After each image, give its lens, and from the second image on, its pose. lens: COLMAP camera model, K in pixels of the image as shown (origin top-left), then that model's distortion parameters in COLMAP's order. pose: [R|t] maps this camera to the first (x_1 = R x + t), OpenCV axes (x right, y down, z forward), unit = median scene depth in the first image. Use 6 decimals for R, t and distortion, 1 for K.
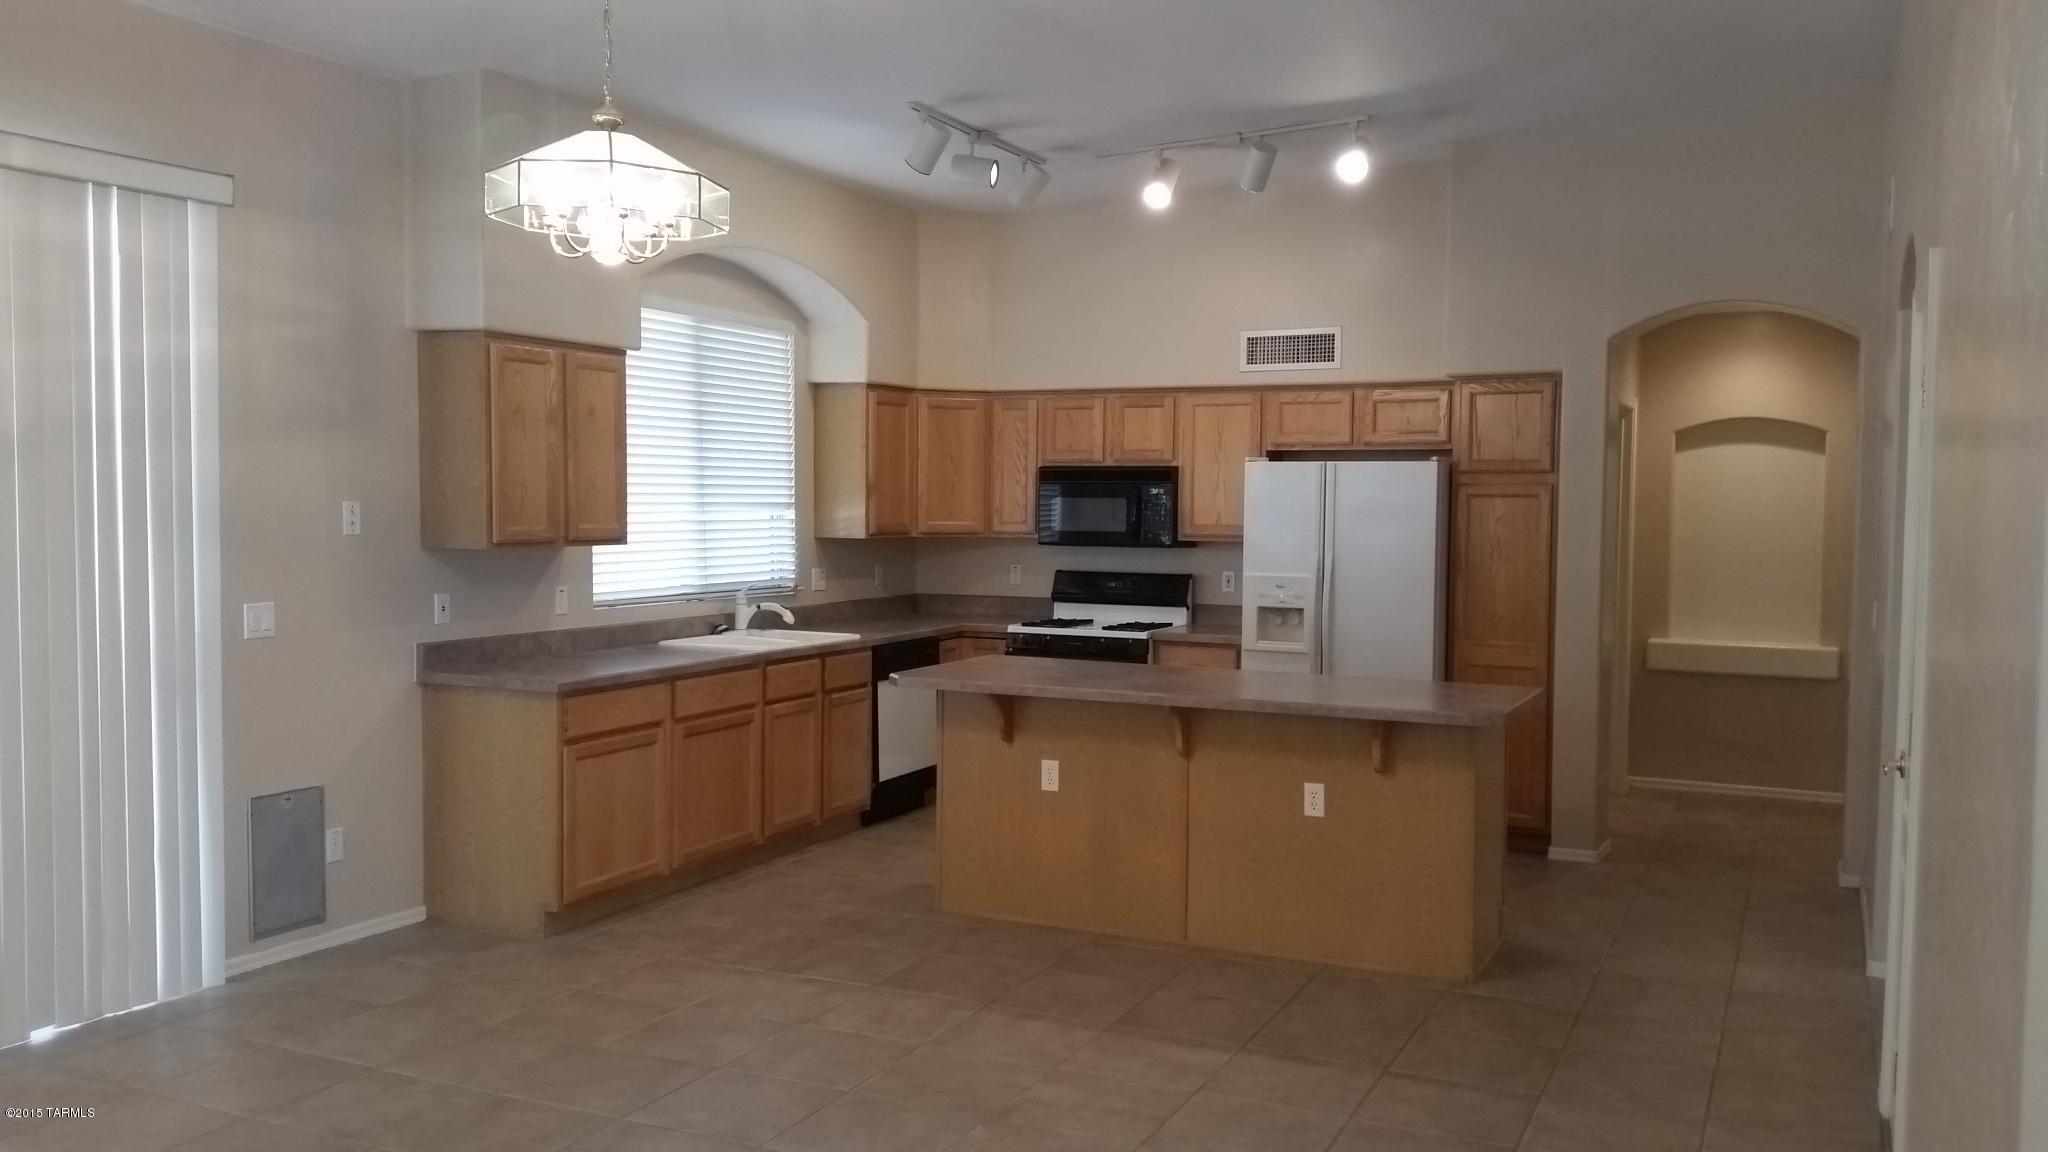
lens RADIAL K [[1644.7, 0, 1024.0], [0, 1644.7, 576.0], [0, 0, 1]] dist [0.129521, -0.314157]
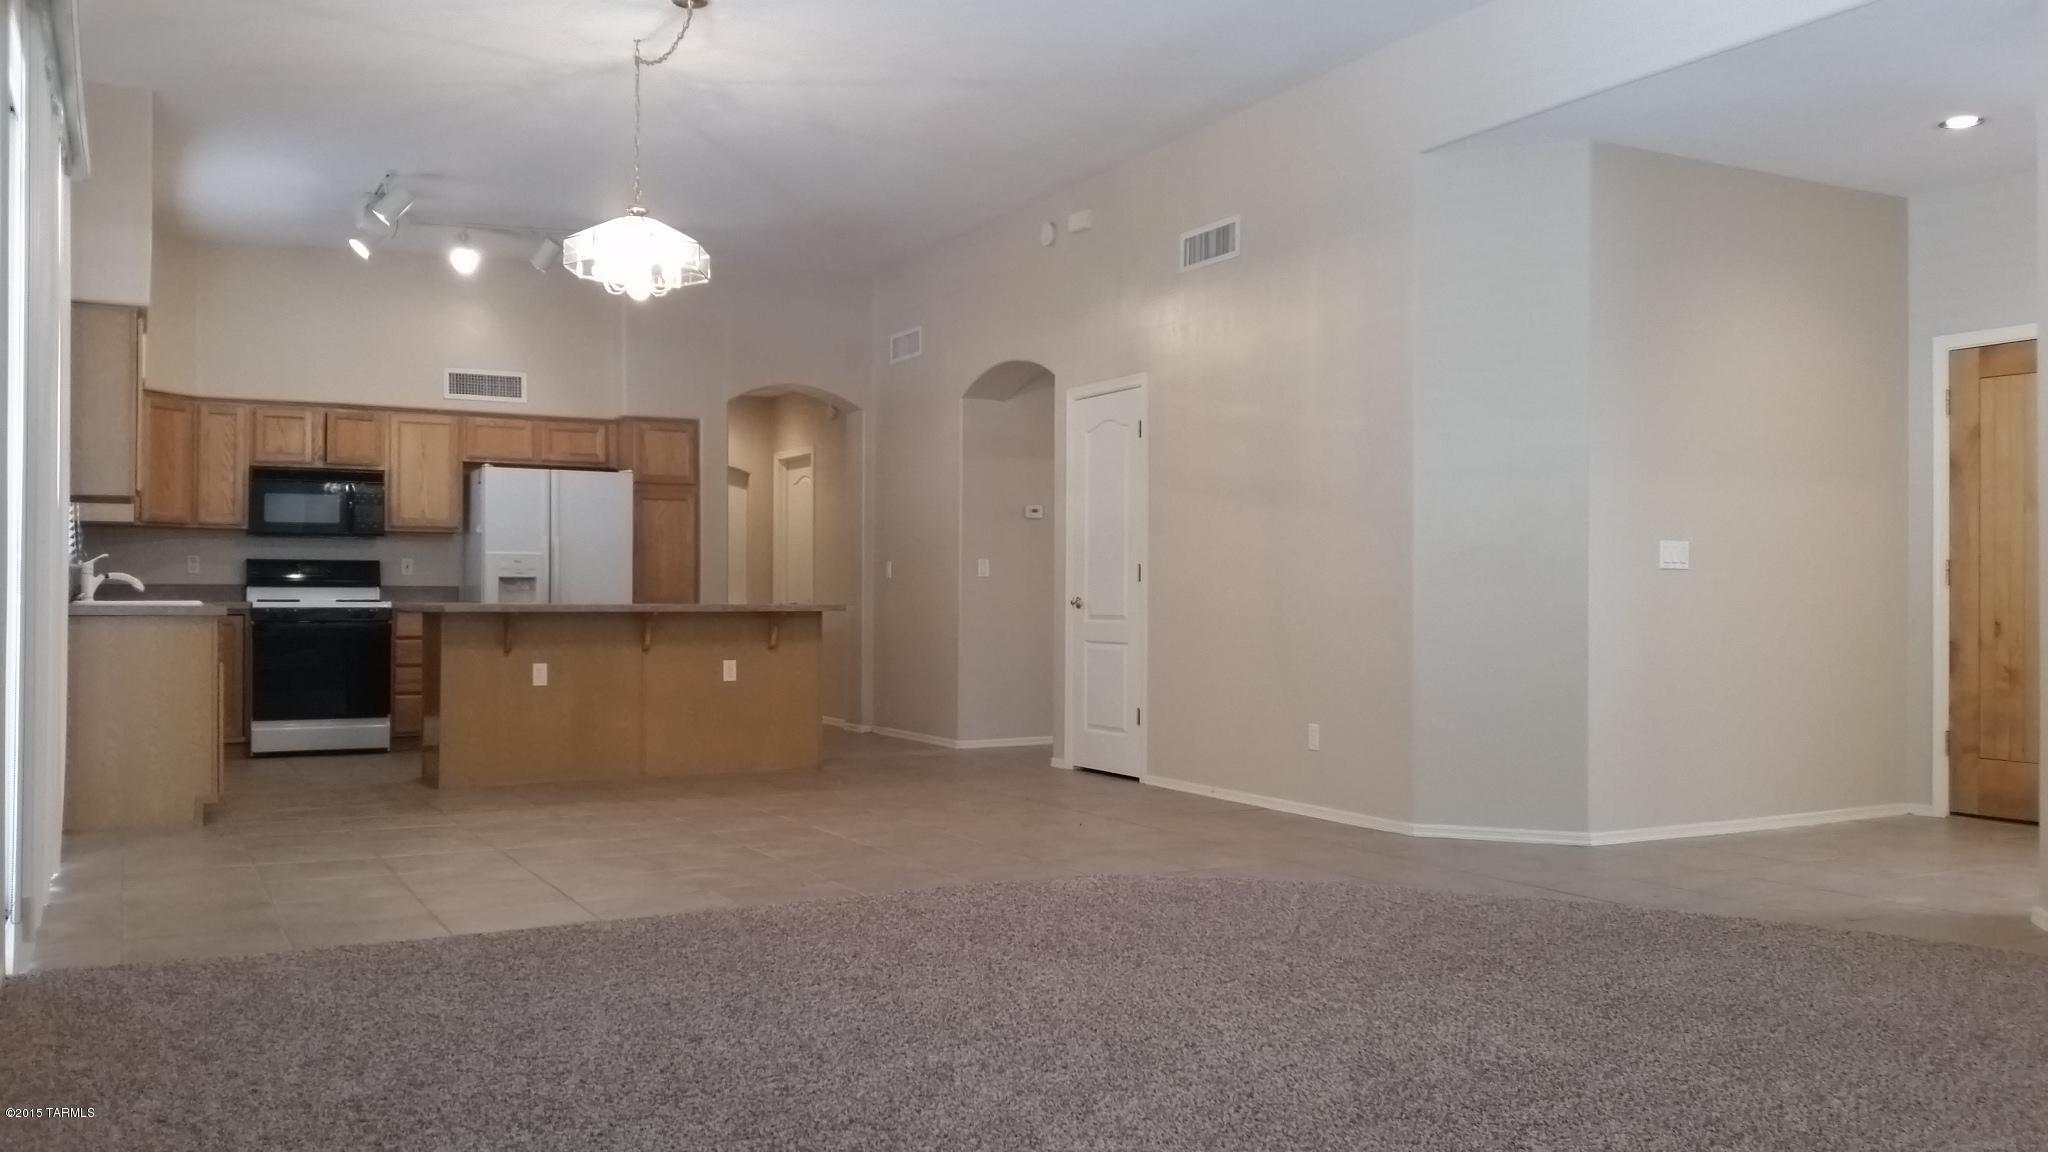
lens RADIAL K [[1644.7, 0, 1024.0], [0, 1644.7, 576.0], [0, 0, 1]] dist [0.129521, -0.314157]
pose [[0.595478, 0.003203, 0.803365, -0.679163], [0.039918, 0.998639, -0.033570, 0.079413], [-0.802379, 0.052058, 0.594540, -0.128402]]
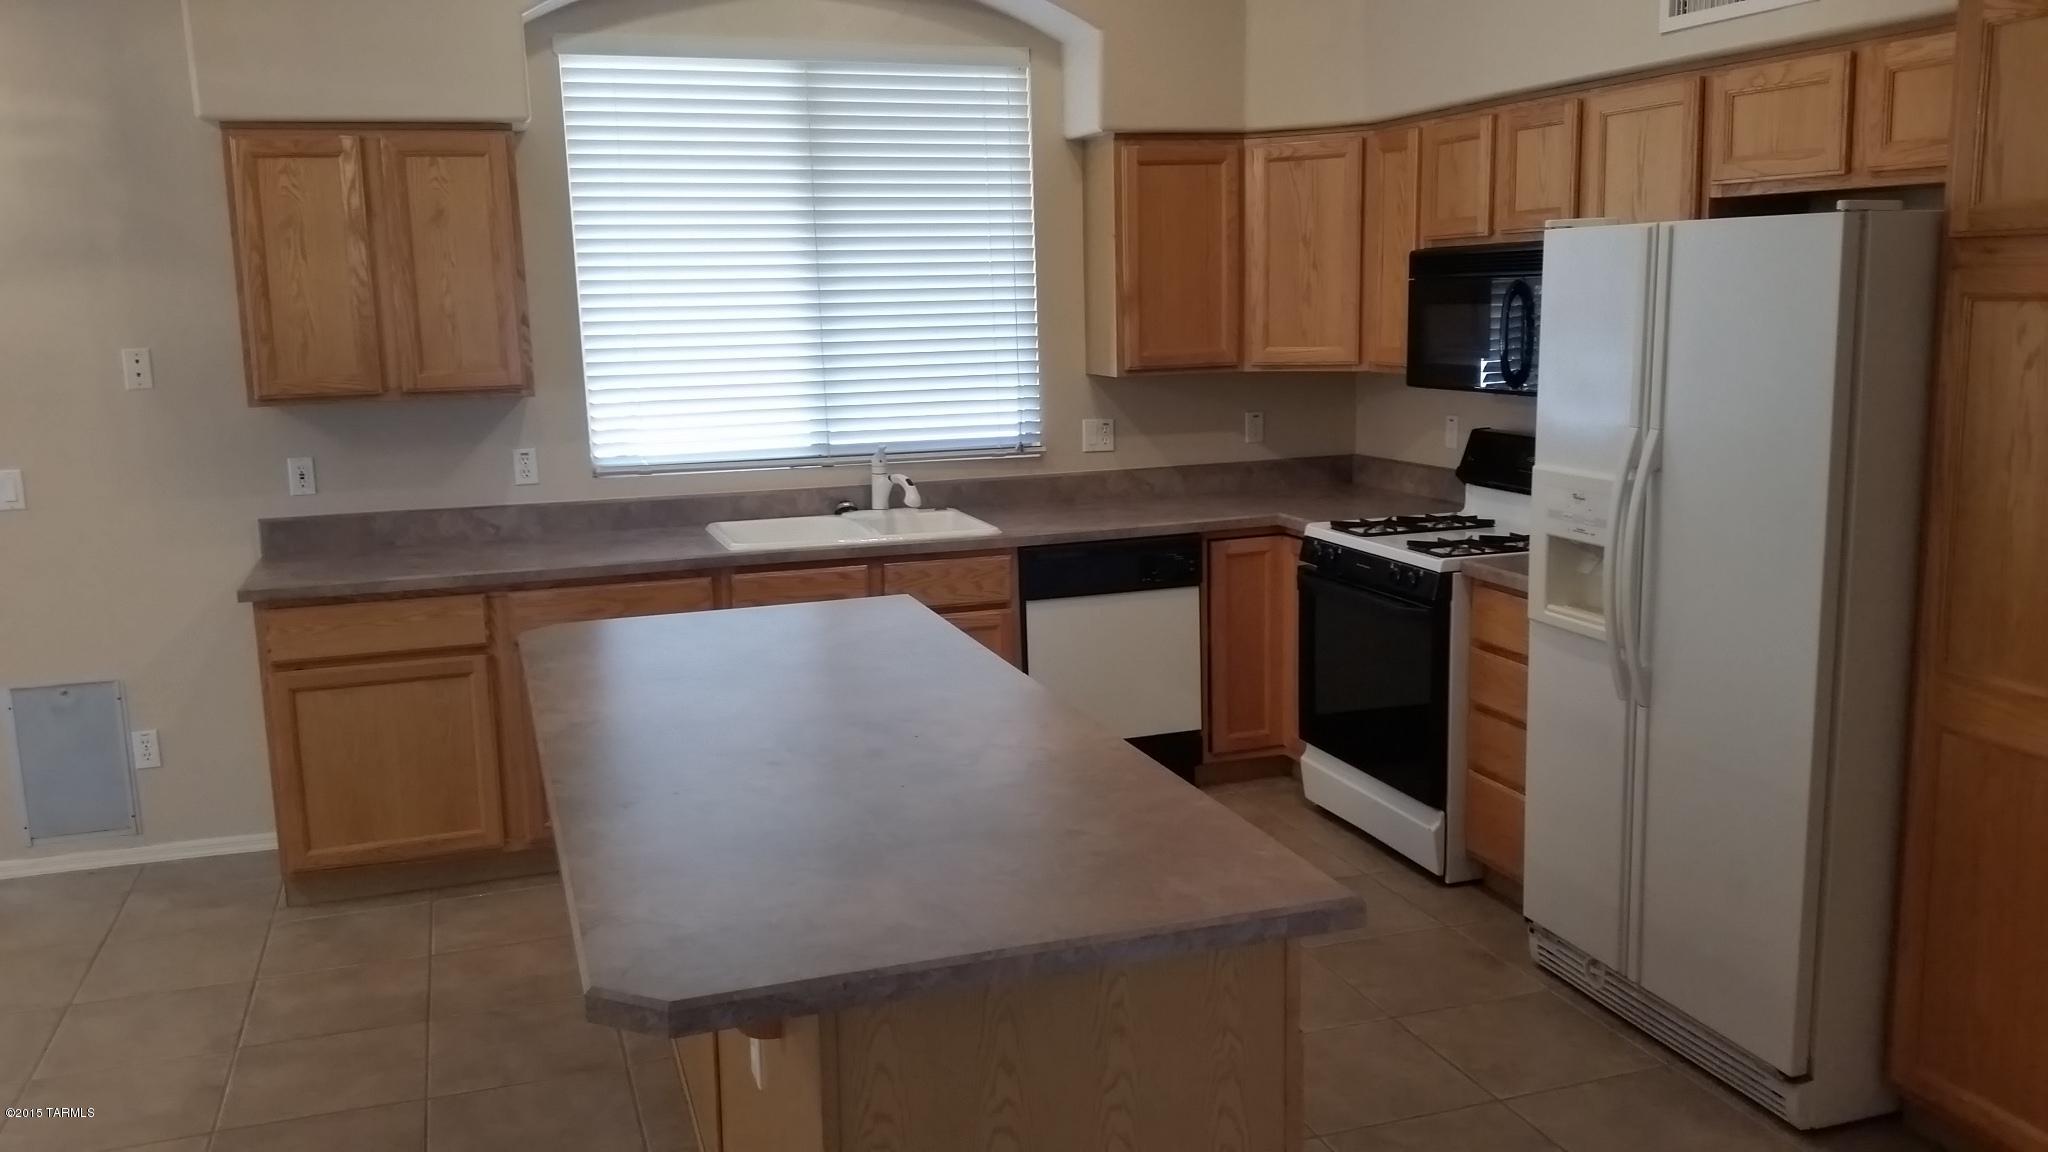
lens RADIAL K [[1644.7, 0, 1024.0], [0, 1644.7, 576.0], [0, 0, 1]] dist [0.129521, -0.314157]
pose [[0.699982, 0.096506, -0.707610, 0.381919], [-0.005043, 0.991471, 0.130231, -0.032108], [0.714142, -0.087591, 0.694499, 0.552706]]
